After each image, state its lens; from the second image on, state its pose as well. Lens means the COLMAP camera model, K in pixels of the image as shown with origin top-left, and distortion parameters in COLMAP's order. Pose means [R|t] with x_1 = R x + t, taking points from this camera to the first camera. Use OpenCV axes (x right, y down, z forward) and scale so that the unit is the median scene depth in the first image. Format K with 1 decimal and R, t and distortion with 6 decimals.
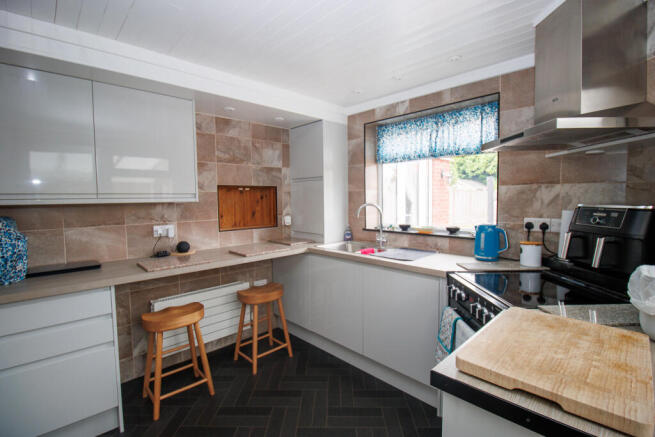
lens RADIAL K [[307.0, 0, 327.5], [0, 307.0, 218.5], [0, 0, 1]] dist [-0.001522, -0.000936]
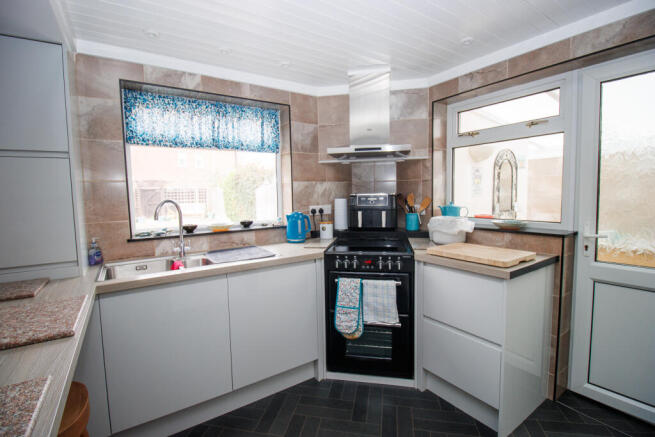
lens RADIAL K [[307.0, 0, 327.5], [0, 307.0, 218.5], [0, 0, 1]] dist [-0.001522, -0.000936]
pose [[0.165784, -0.082158, 0.982734, -0.546220], [0.083883, 0.994087, 0.068957, -0.027347], [-0.982588, 0.071003, 0.171695, 0.556760]]
